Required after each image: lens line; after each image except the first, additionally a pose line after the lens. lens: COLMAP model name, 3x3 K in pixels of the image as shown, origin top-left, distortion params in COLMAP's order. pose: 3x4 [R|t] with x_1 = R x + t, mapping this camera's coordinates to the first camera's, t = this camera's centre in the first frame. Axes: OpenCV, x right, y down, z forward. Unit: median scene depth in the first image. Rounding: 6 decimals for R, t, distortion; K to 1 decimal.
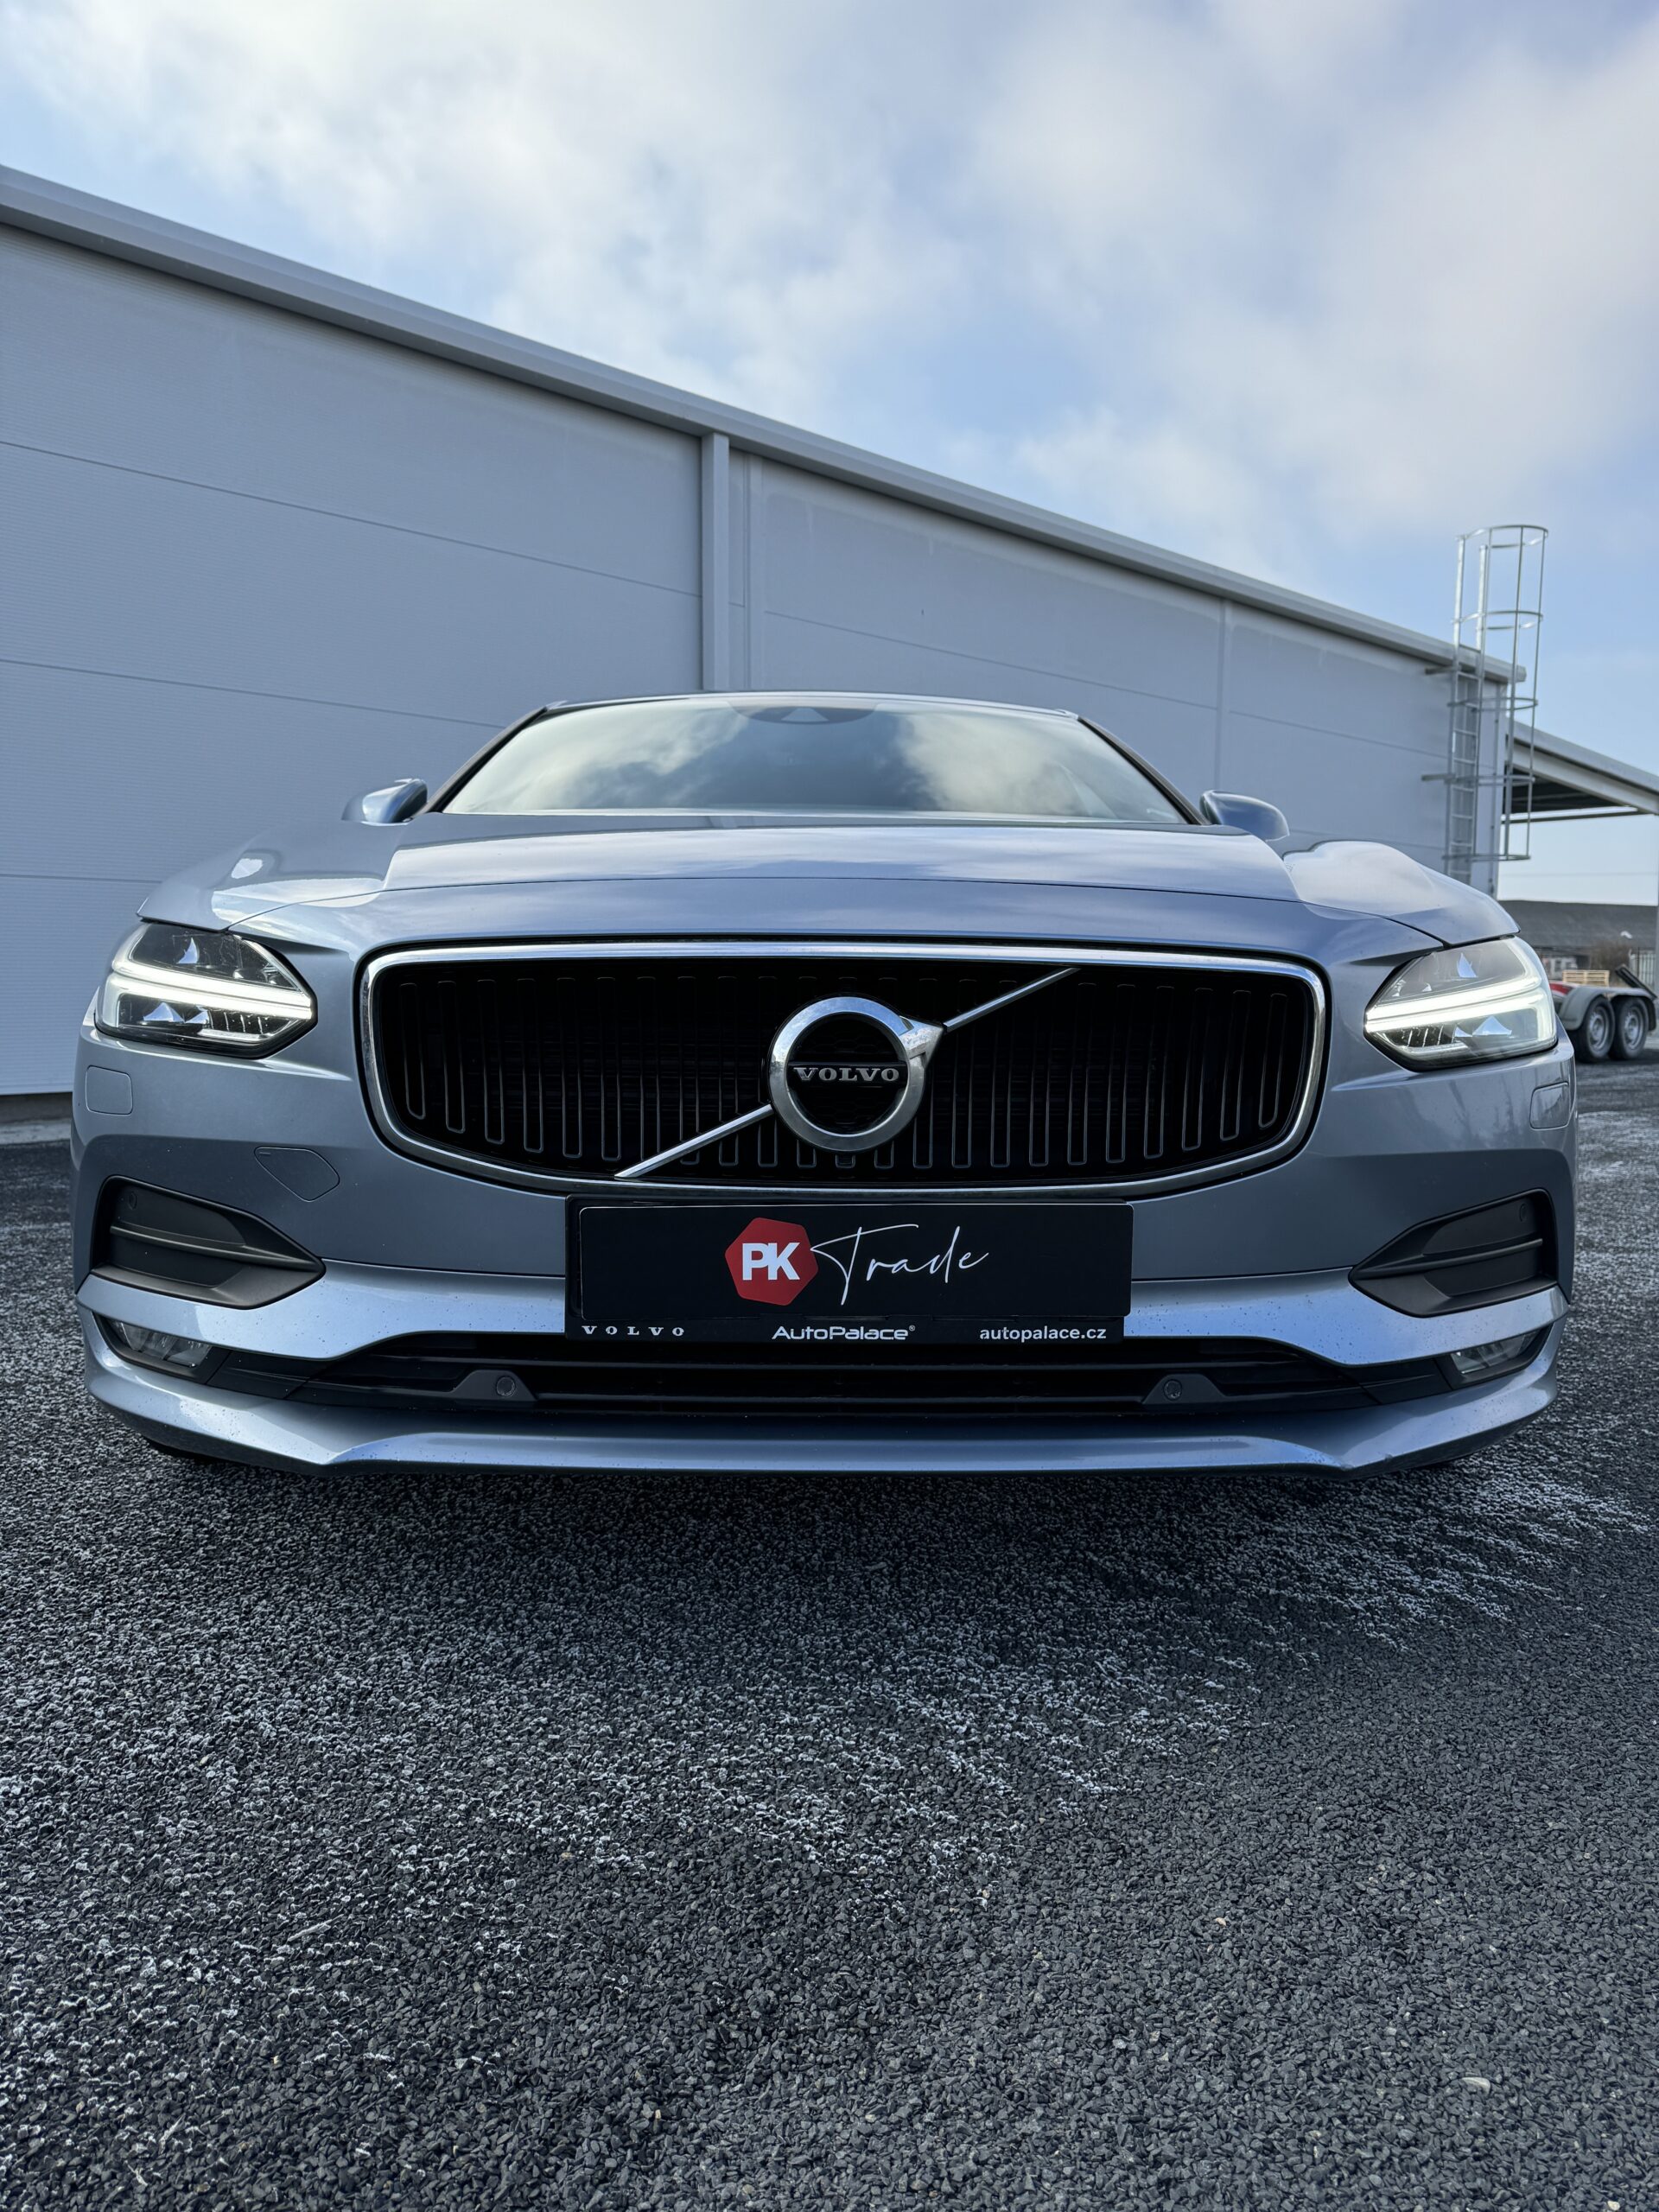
lens RADIAL K [[1569.5, 0, 832.9], [0, 1569.5, 1082.5], [0, 0, 1]] dist [0.022609, -0.019580]
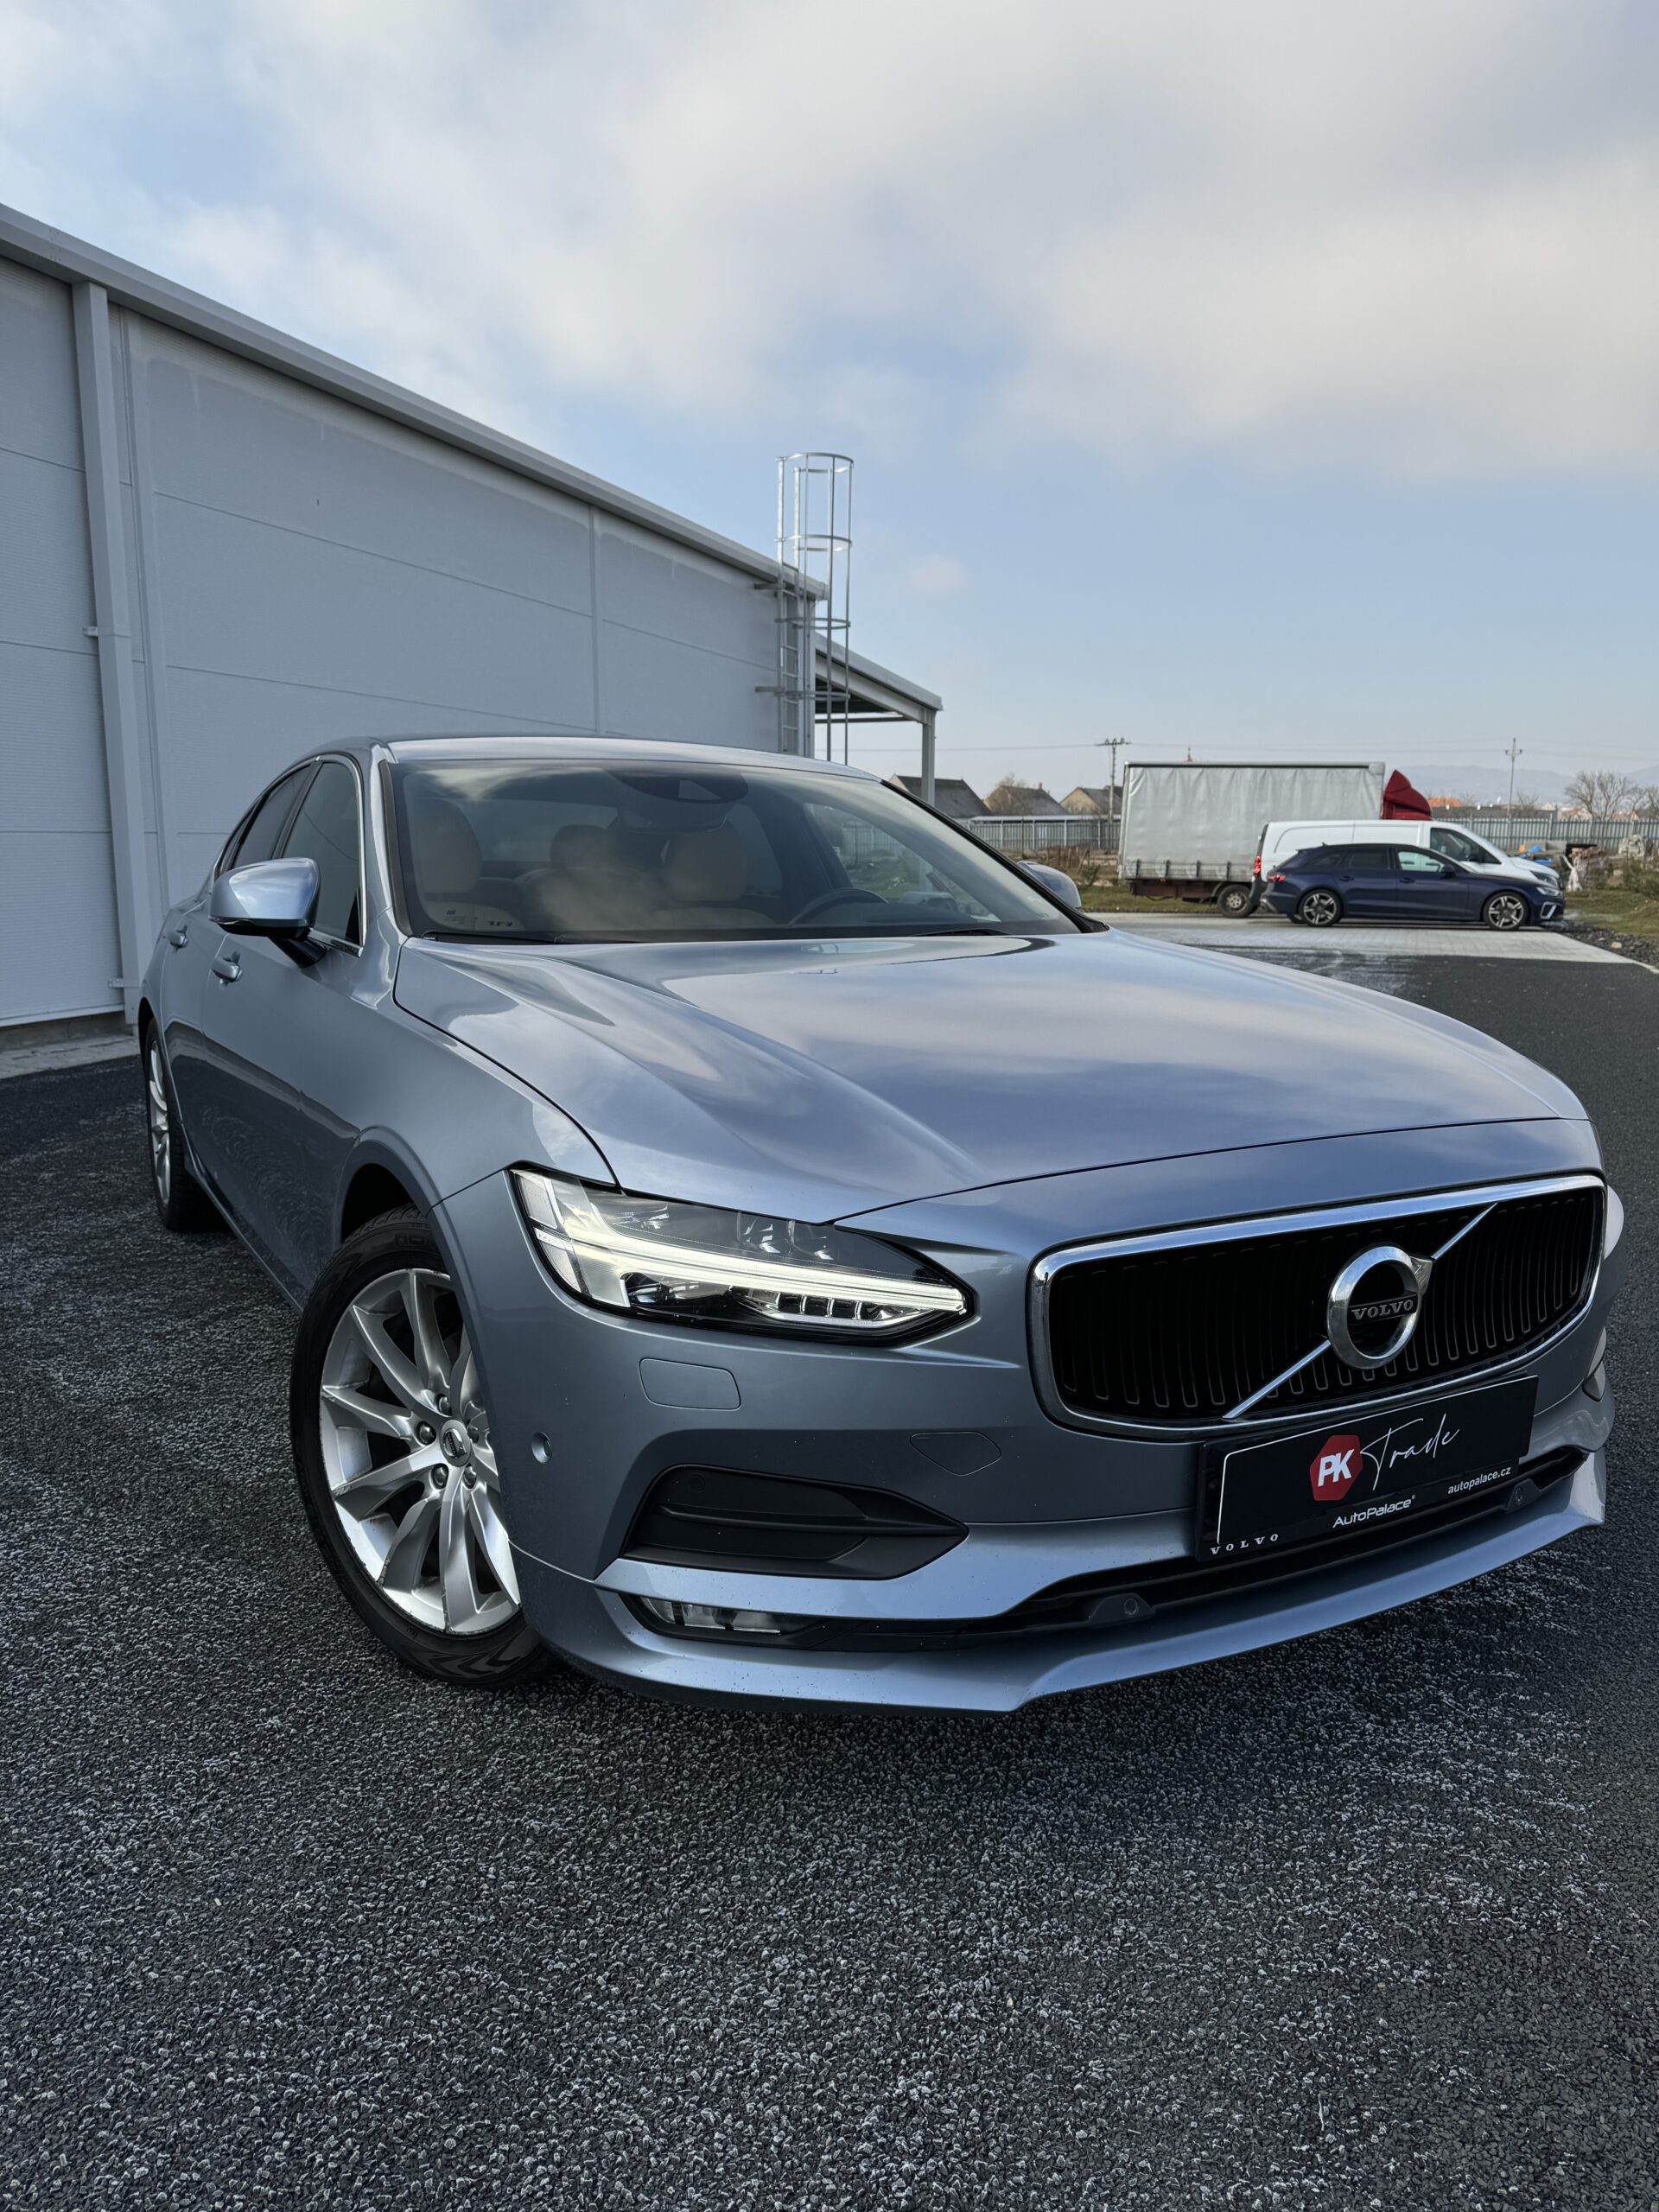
lens RADIAL K [[1569.5, 0, 809.0], [0, 1569.5, 1113.4], [0, 0, 1]] dist [0.022609, -0.019580]
pose [[0.895668, -0.079082, 0.437636, -0.885213], [0.032521, 0.993075, 0.112893, -0.299231], [-0.443534, -0.086882, 0.892037, 0.109963]]
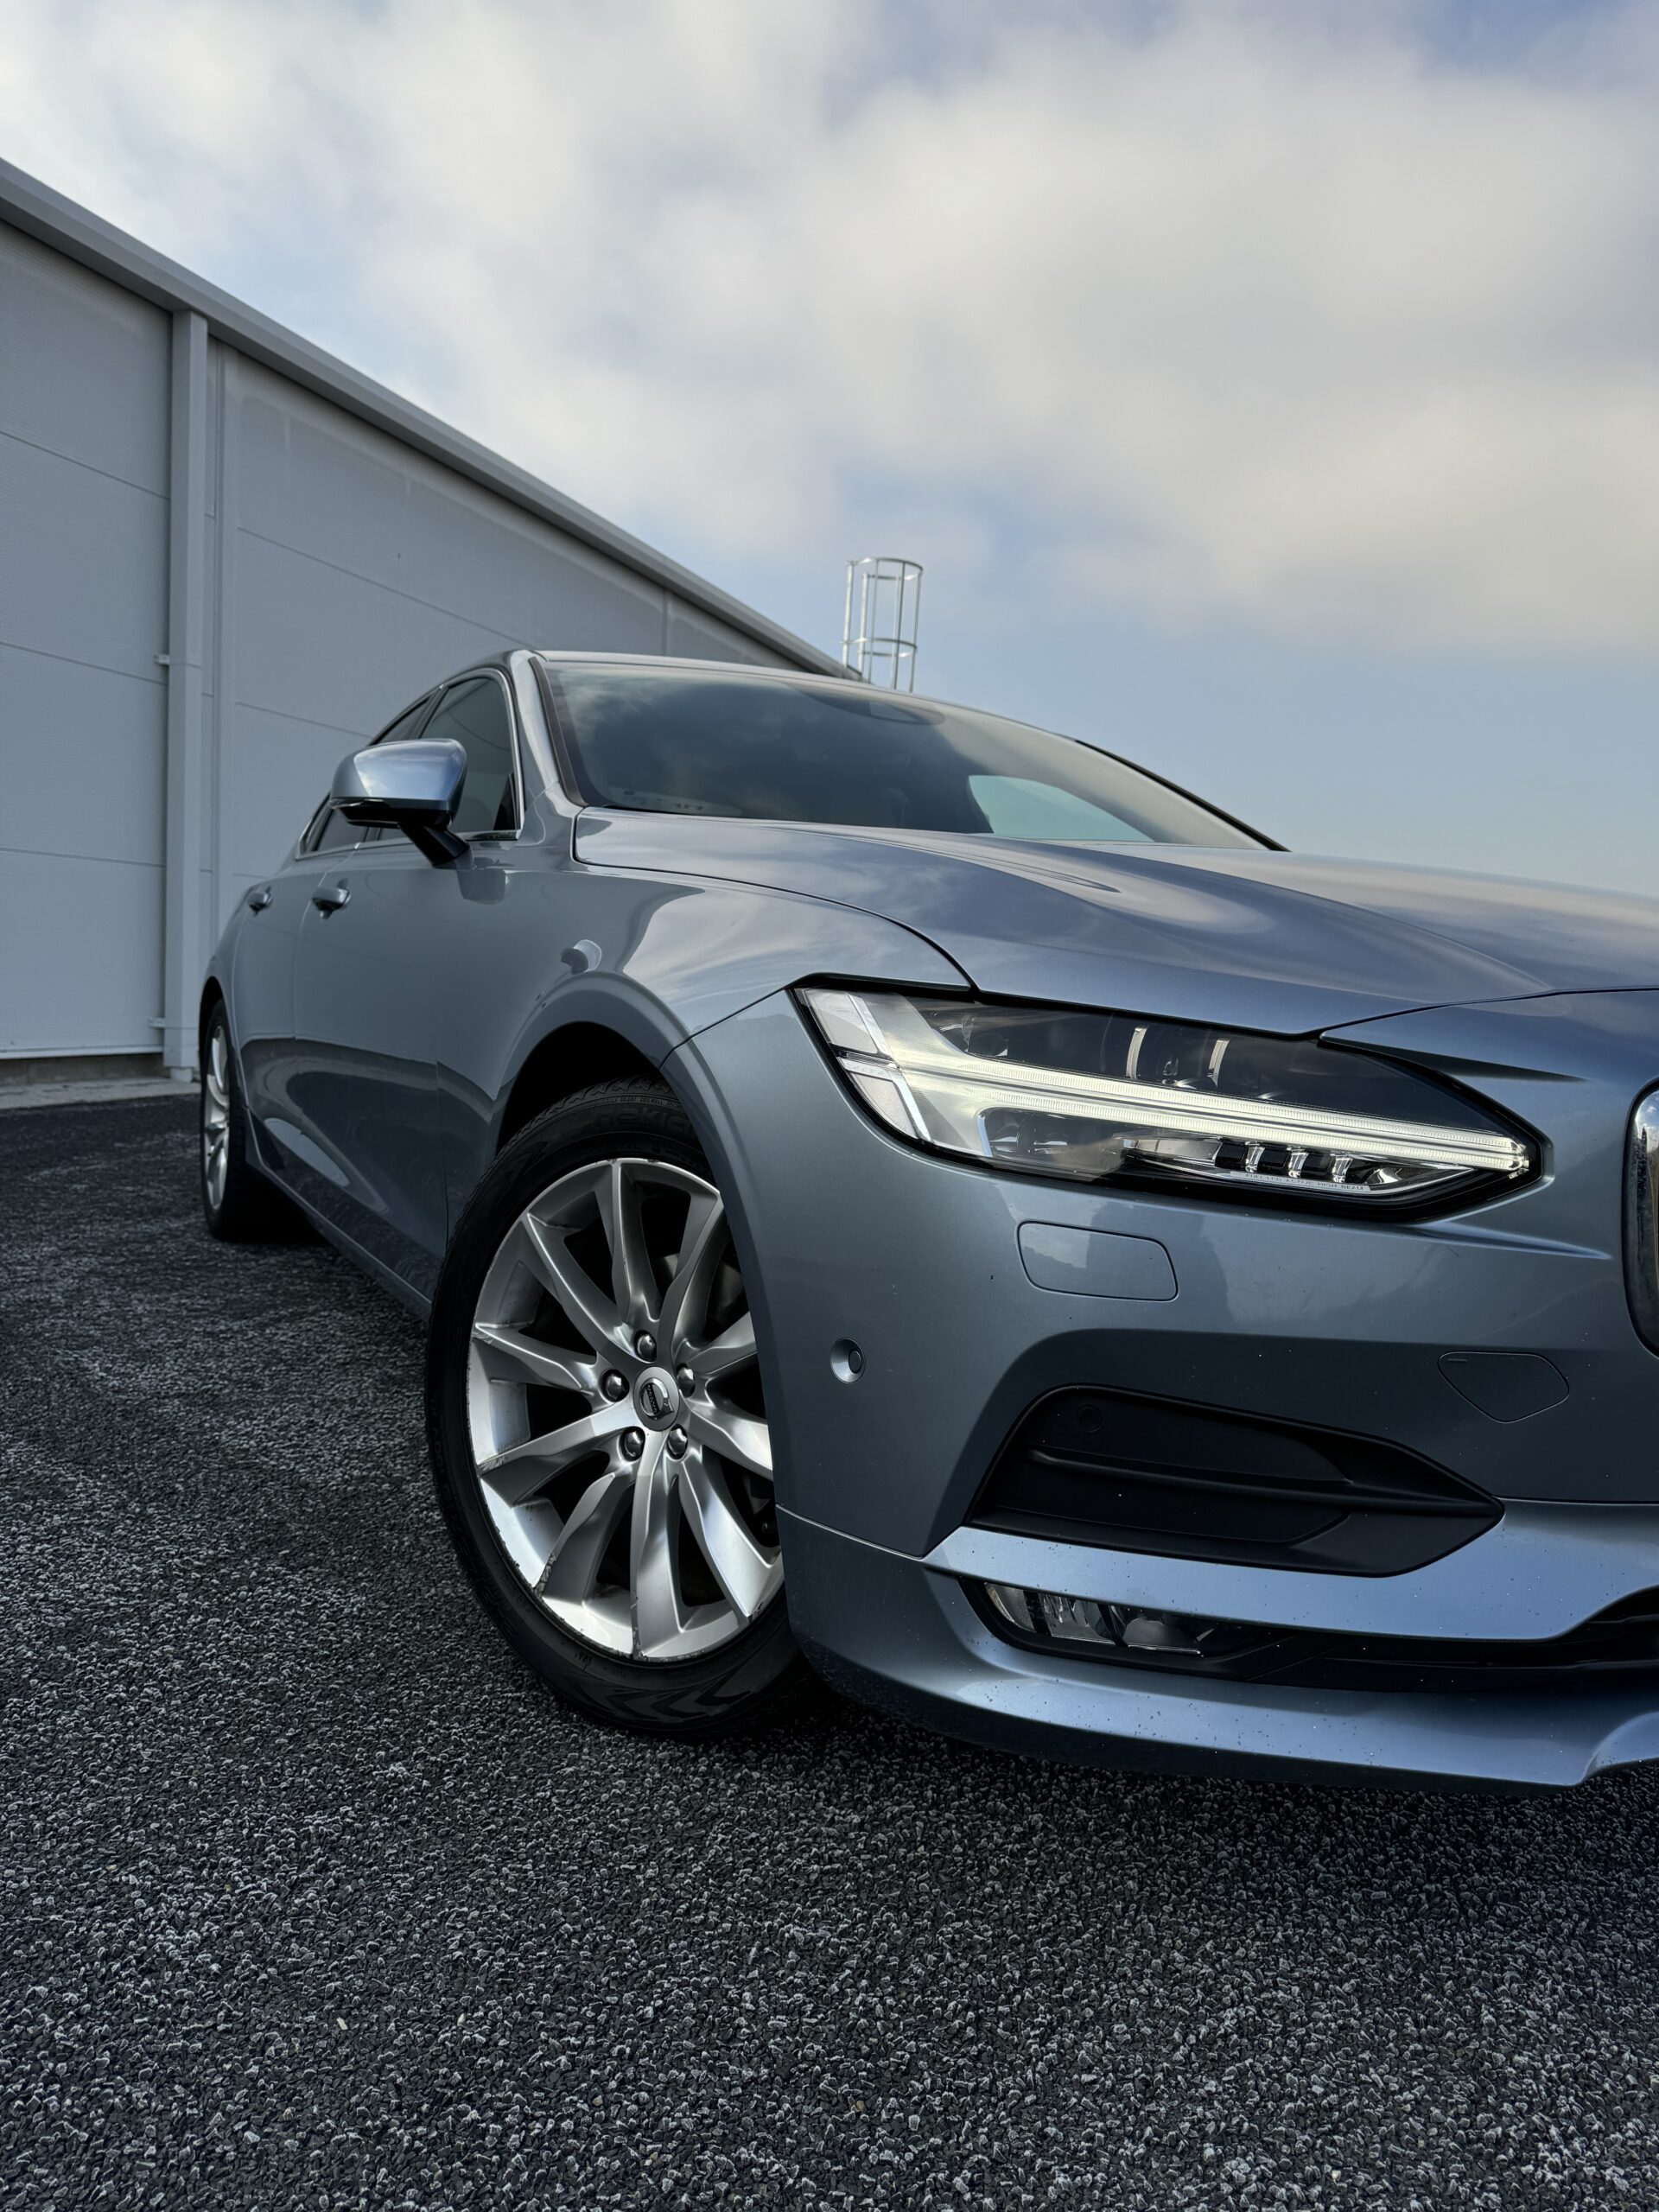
lens RADIAL K [[1569.5, 0, 809.2], [0, 1569.5, 1108.4], [0, 0, 1]] dist [0.022609, -0.019580]
pose [[0.900191, 0.001492, 0.435492, -0.941139], [-0.015105, 0.999499, 0.027798, -0.083332], [-0.435233, -0.031602, 0.899763, 0.499028]]
